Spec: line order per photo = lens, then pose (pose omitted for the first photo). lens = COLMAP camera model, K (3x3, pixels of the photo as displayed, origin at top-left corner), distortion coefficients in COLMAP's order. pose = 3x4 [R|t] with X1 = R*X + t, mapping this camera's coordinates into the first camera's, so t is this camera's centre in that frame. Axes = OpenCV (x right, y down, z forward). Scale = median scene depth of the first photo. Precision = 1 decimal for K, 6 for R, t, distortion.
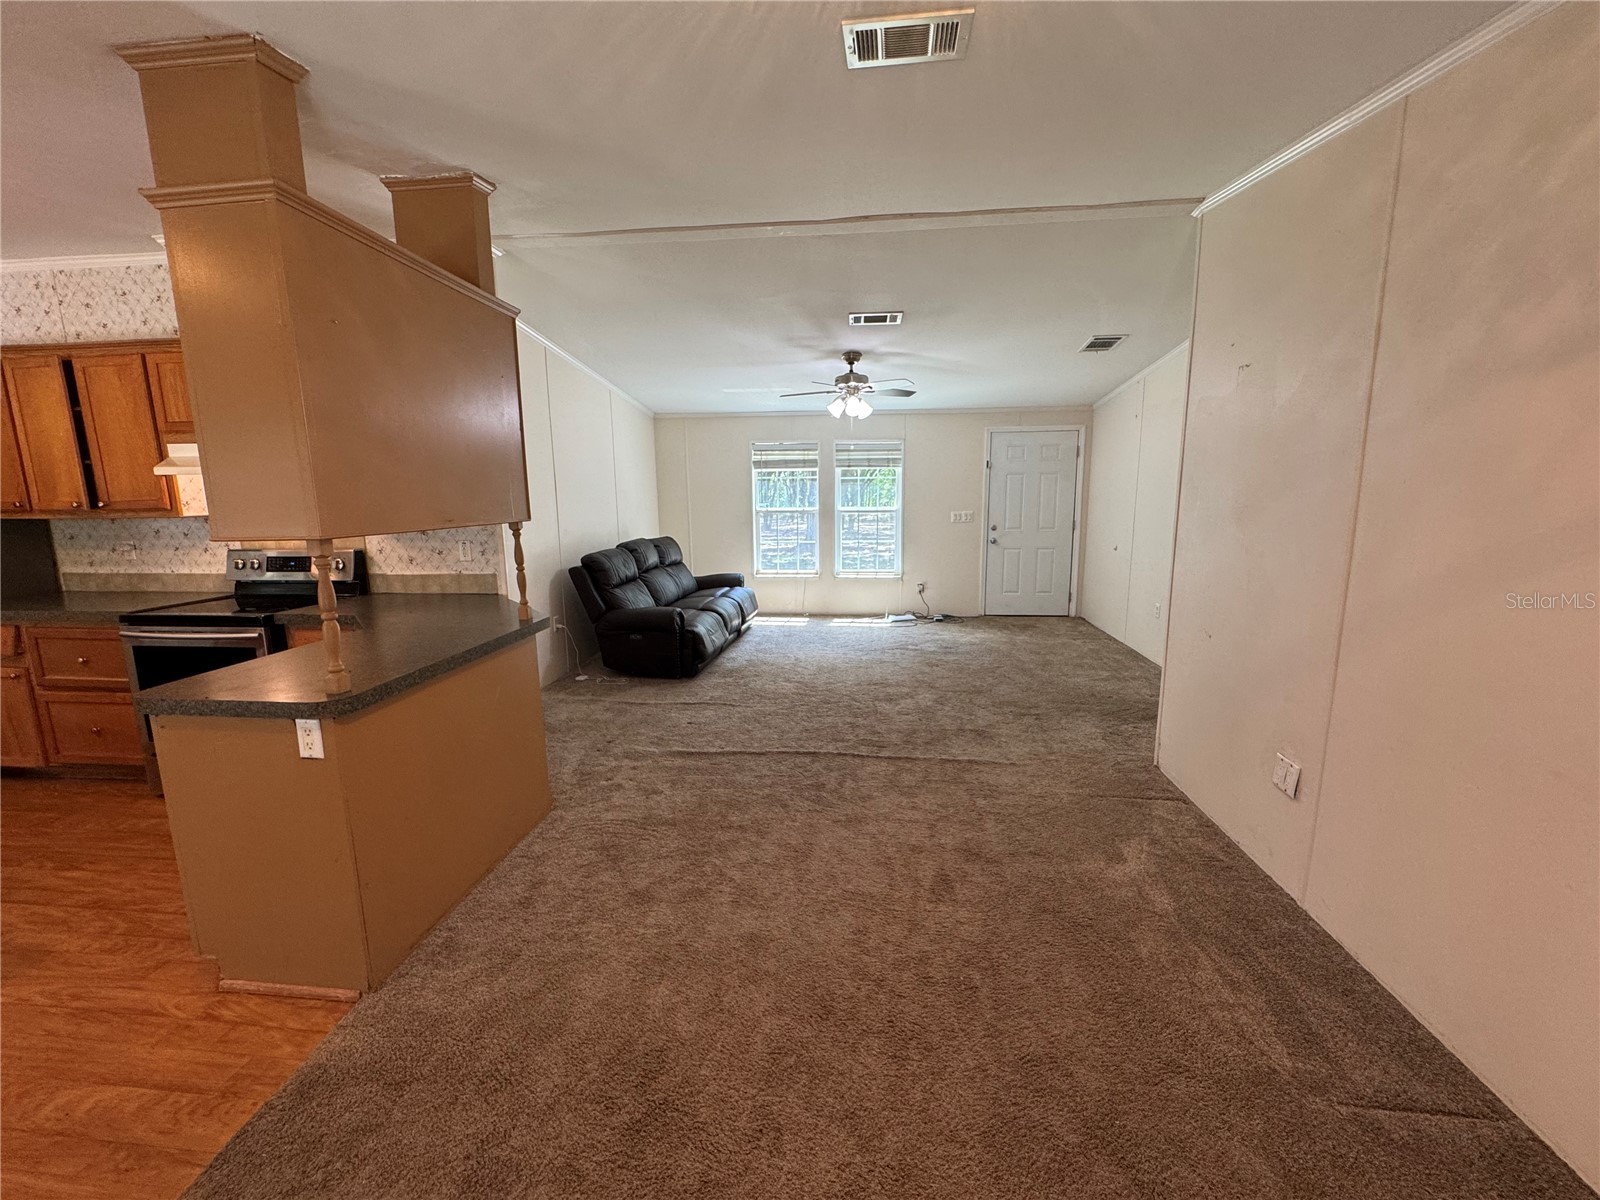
lens RADIAL K [[640.0, 0, 800.9], [0, 640.0, 596.1], [0, 0, 1]] dist [-0.001817, -0.000061]
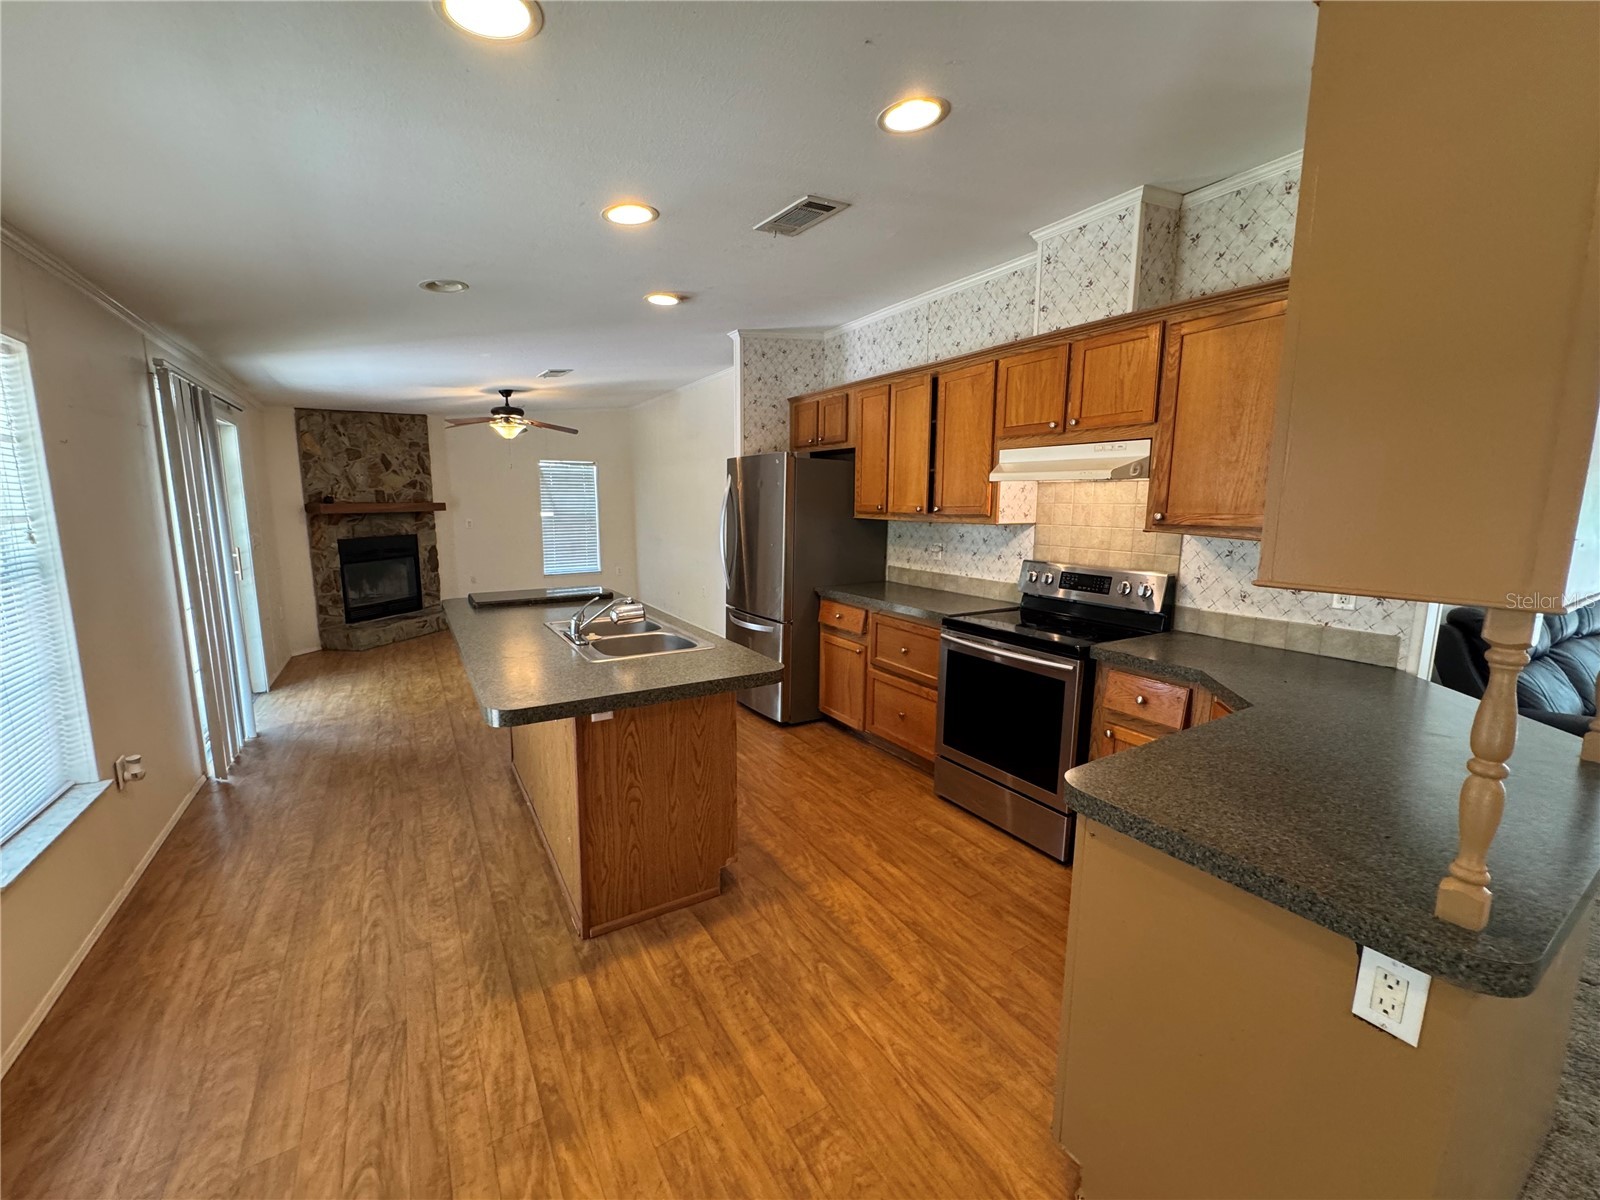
lens RADIAL K [[640.0, 0, 800.9], [0, 640.0, 596.1], [0, 0, 1]] dist [-0.001817, -0.000061]
pose [[0.613097, 0.132639, -0.778793, -0.248945], [-0.144783, 0.987973, 0.054286, -0.016363], [0.776627, 0.079474, 0.624927, 0.107044]]
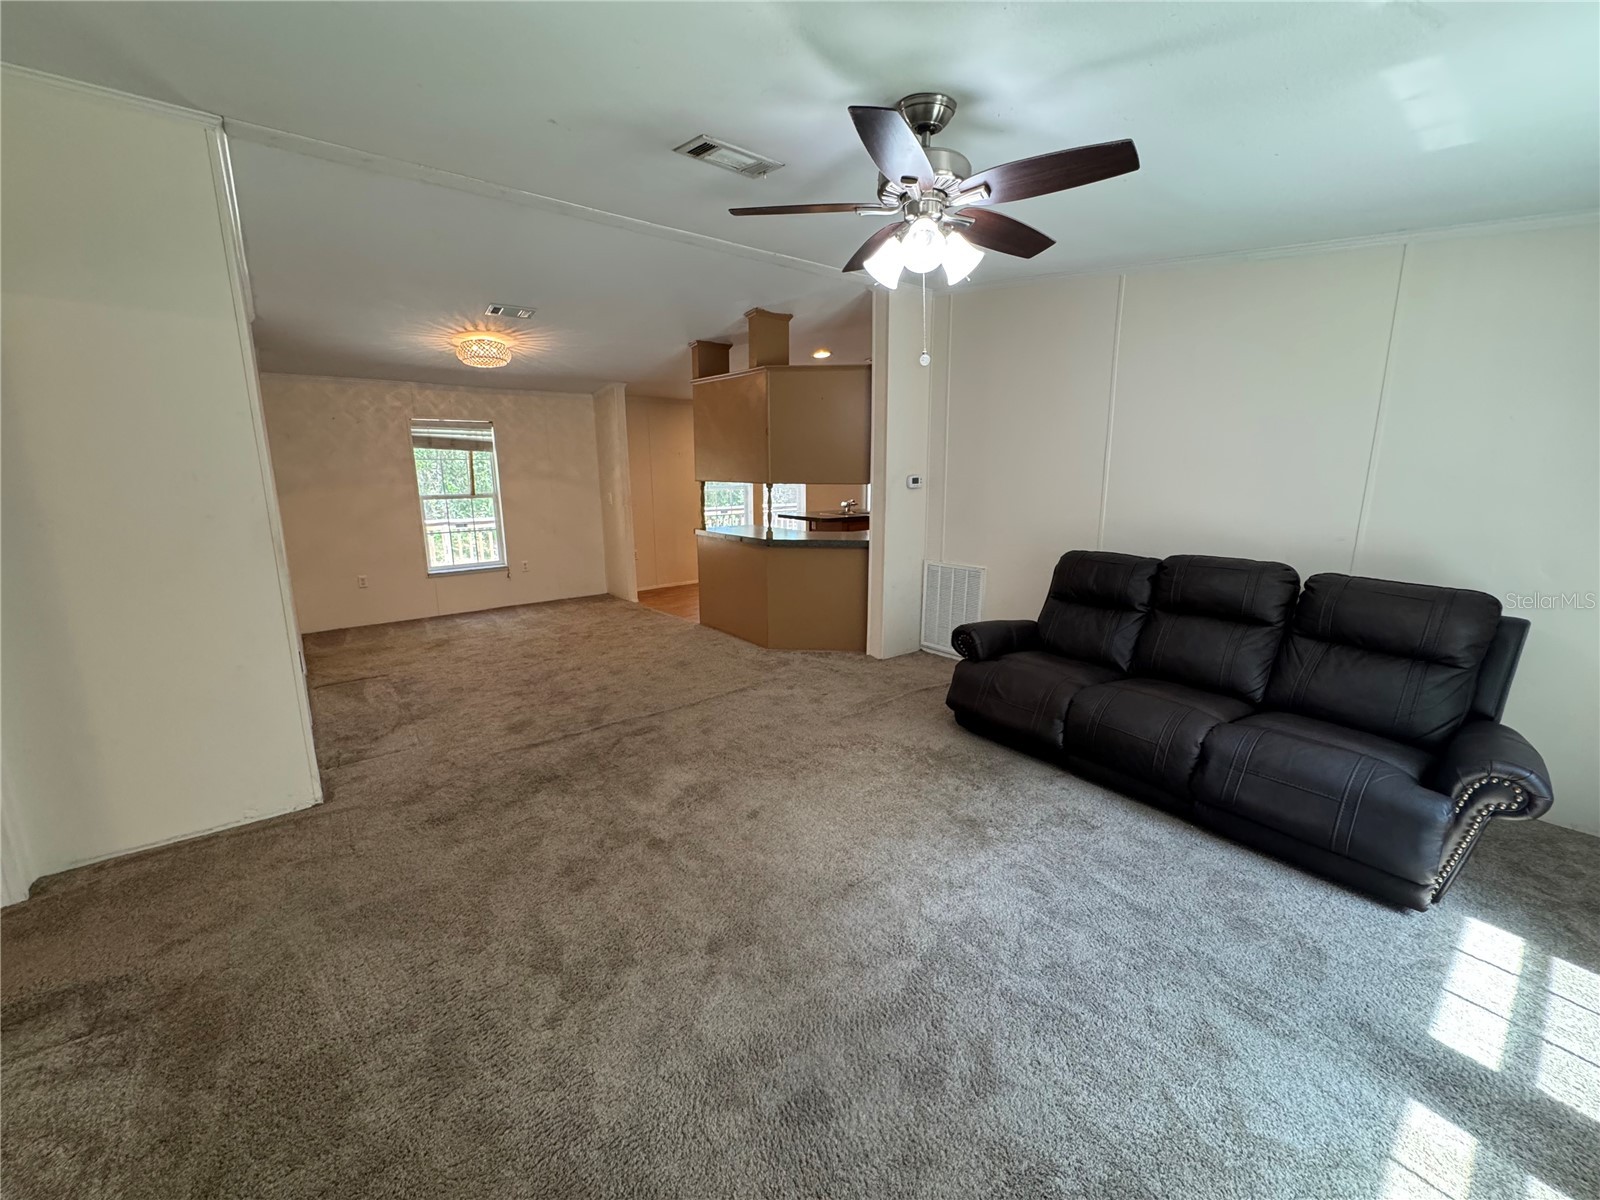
lens RADIAL K [[640.0, 0, 800.9], [0, 640.0, 596.1], [0, 0, 1]] dist [-0.001817, -0.000061]
pose [[-0.712122, 0.153221, -0.685131, 0.435907], [-0.104029, 0.942091, 0.318814, -0.224827], [0.694305, 0.298308, -0.654945, 1.303769]]
